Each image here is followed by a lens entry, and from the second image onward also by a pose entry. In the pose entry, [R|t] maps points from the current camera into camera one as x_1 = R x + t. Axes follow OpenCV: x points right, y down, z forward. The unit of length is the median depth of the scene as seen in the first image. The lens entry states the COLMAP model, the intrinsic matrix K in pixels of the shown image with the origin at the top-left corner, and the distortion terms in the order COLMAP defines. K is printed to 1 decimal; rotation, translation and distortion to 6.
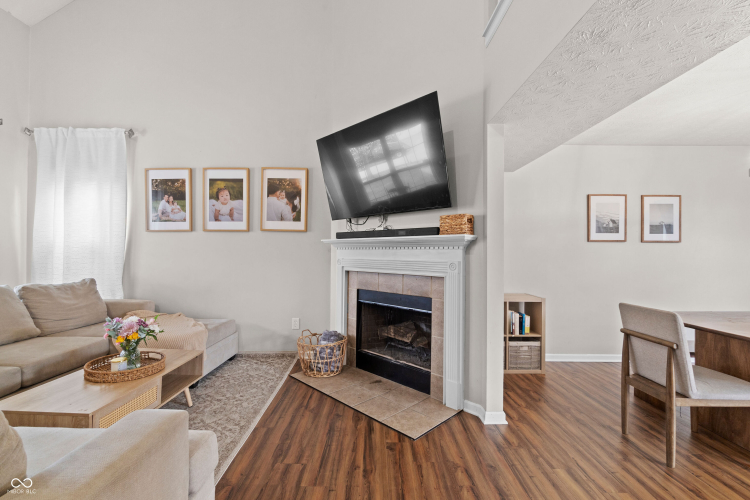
lens RADIAL K [[330.2, 0, 372.5], [0, 330.2, 254.5], [0, 0, 1]] dist [0.000944, -0.000189]
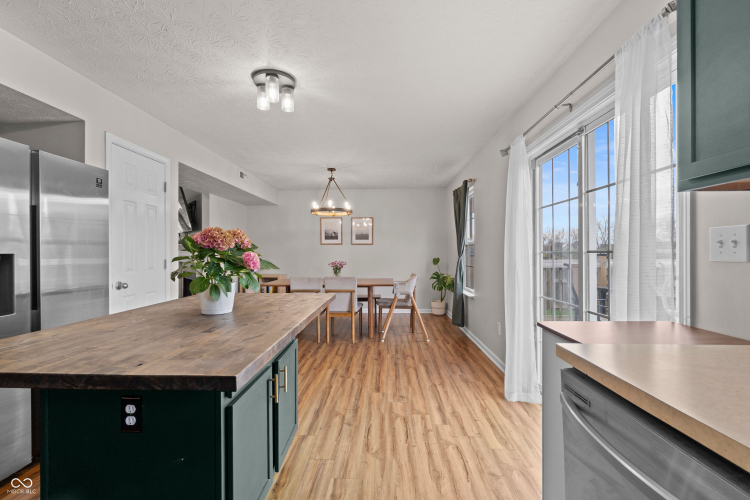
lens RADIAL K [[330.2, 0, 373.2], [0, 330.2, 251.8], [0, 0, 1]] dist [0.000944, -0.000189]
pose [[0.998669, -0.009297, -0.050728, 1.123820], [0.009442, 0.999952, 0.002622, -0.002967], [0.050701, -0.003097, 0.998709, -0.818523]]
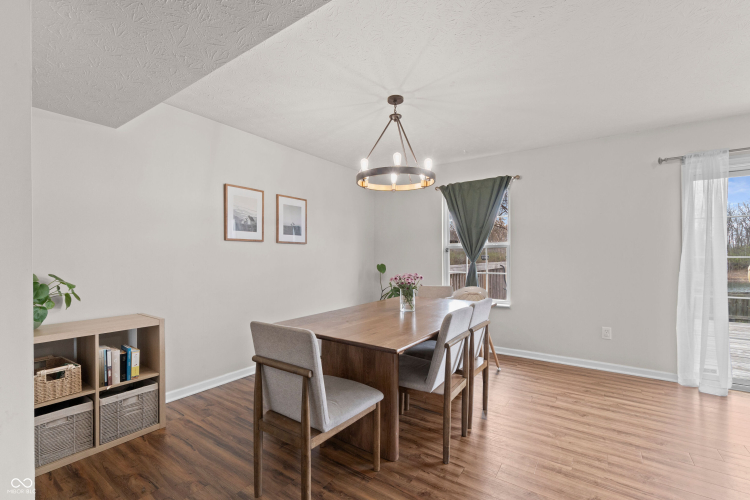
lens RADIAL K [[330.2, 0, 371.8], [0, 330.2, 254.2], [0, 0, 1]] dist [0.000944, -0.000189]
pose [[0.573207, 0.000321, 0.819410, 0.200500], [0.002540, 0.999994, -0.002168, -0.000863], [-0.819407, 0.003324, 0.573203, 0.240625]]
